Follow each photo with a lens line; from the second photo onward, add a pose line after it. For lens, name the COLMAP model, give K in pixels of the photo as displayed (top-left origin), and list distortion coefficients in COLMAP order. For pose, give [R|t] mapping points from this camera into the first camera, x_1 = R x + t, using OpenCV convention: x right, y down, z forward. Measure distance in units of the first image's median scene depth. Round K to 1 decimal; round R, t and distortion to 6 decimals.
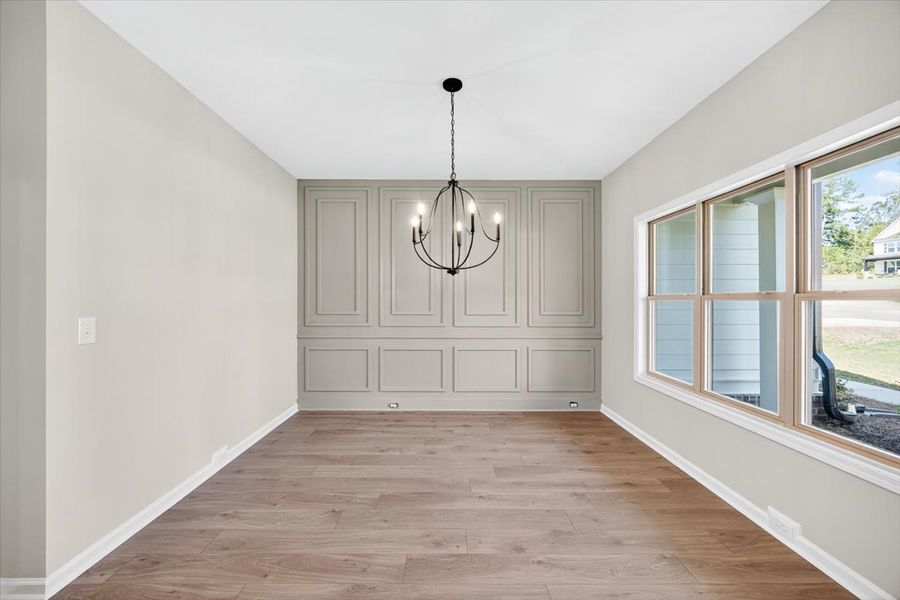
lens RADIAL K [[346.7, 0, 444.6], [0, 346.7, 299.0], [0, 0, 1]] dist [-0.000409, -0.000175]
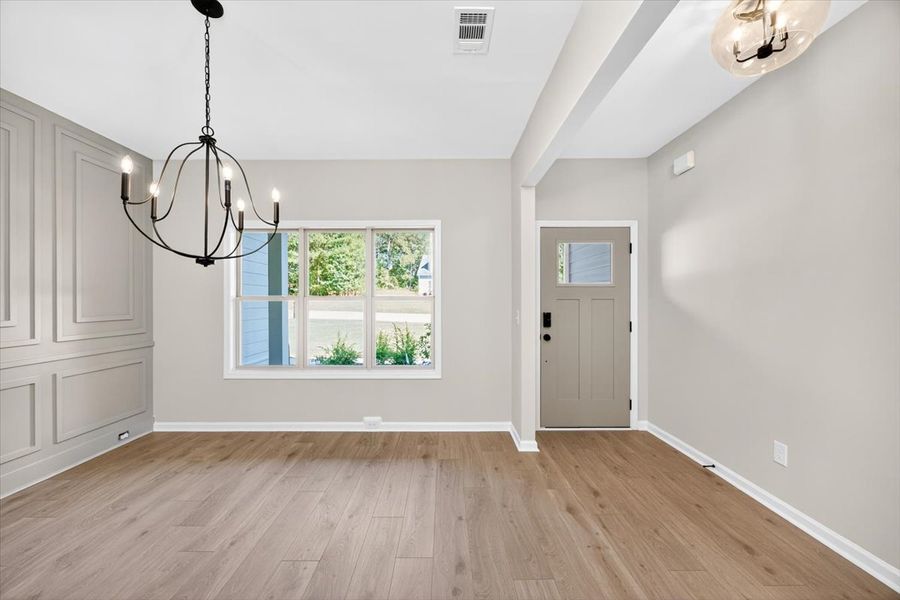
lens RADIAL K [[346.7, 0, 445.1], [0, 346.7, 299.4], [0, 0, 1]] dist [-0.000409, -0.000175]
pose [[-0.006703, 0.003950, 0.999970, -0.556160], [-0.005460, 0.999977, -0.003987, 0.000081], [-0.999963, -0.005486, -0.006681, 0.398622]]
